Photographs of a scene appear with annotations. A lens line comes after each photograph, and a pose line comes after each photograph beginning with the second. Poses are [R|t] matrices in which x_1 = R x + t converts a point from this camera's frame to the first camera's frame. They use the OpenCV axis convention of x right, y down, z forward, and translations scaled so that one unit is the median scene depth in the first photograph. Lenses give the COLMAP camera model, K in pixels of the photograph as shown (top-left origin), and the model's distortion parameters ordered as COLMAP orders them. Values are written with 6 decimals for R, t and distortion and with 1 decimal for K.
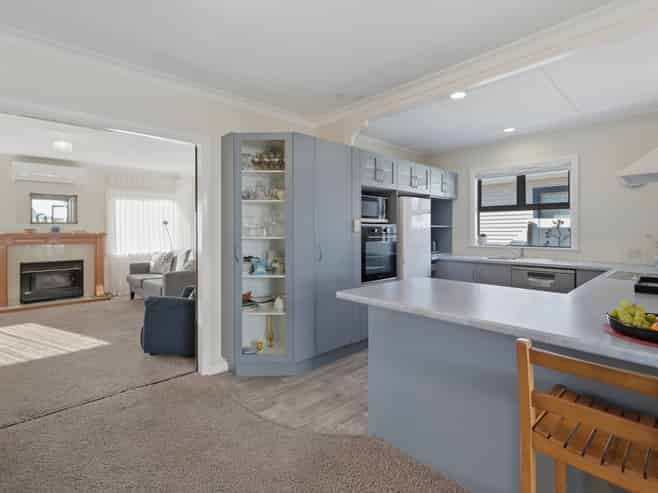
lens RADIAL K [[319.4, 0, 329.1], [0, 319.4, 236.9], [0, 0, 1]] dist [-0.000491, -0.000075]
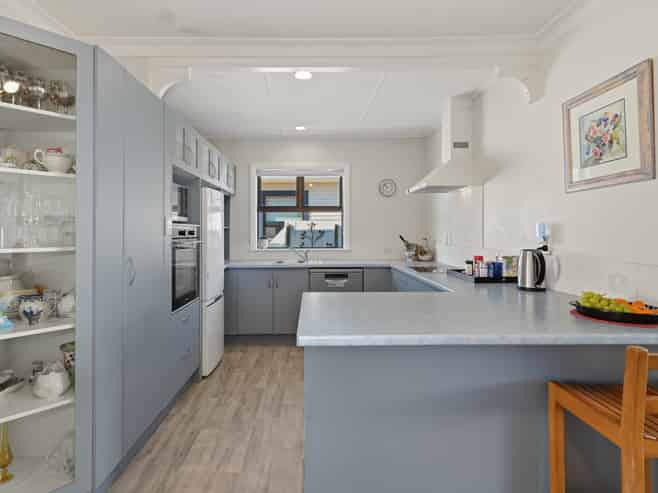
lens RADIAL K [[360.9, 0, 328.1], [0, 360.9, 232.1], [0, 0, 1]] dist [-0.000695, -0.000587]
pose [[0.682531, -0.002571, 0.730852, -0.187453], [0.017519, 0.999764, -0.012844, -0.005583], [-0.730647, 0.021570, 0.682415, 0.213692]]
